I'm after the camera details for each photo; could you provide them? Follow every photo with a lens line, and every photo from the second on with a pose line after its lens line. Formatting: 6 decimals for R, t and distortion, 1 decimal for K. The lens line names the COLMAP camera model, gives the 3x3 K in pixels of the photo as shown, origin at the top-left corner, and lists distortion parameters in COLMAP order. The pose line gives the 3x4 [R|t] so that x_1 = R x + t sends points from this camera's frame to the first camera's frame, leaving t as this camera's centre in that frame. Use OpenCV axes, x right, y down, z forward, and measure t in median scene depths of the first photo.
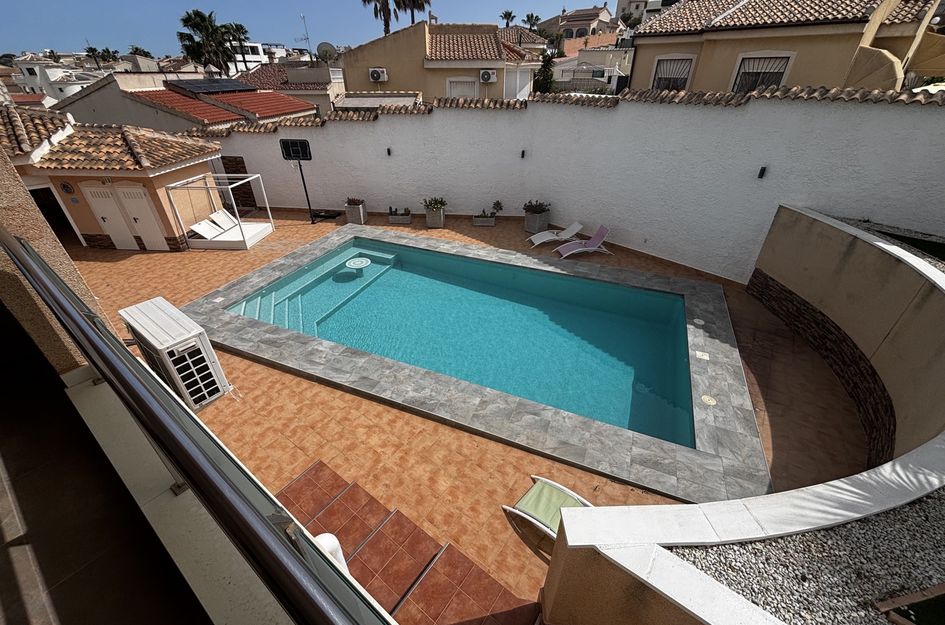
lens RADIAL K [[380.6, 0, 470.9], [0, 380.6, 312.5], [0, 0, 1]] dist [0.002855, -0.003072]
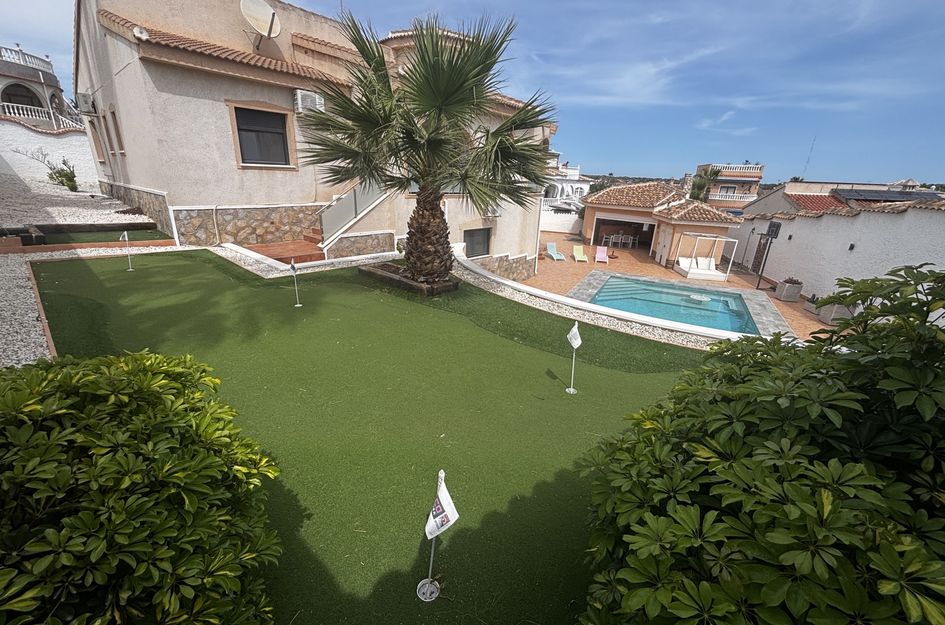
lens RADIAL K [[399.2, 0, 468.4], [0, 399.2, 309.6], [0, 0, 1]] dist [0.000186, -0.000165]
pose [[-0.082491, 0.313593, -0.945968, 1.023321], [-0.570235, 0.763612, 0.302867, -0.059191], [0.817329, 0.564408, 0.115831, 0.192815]]
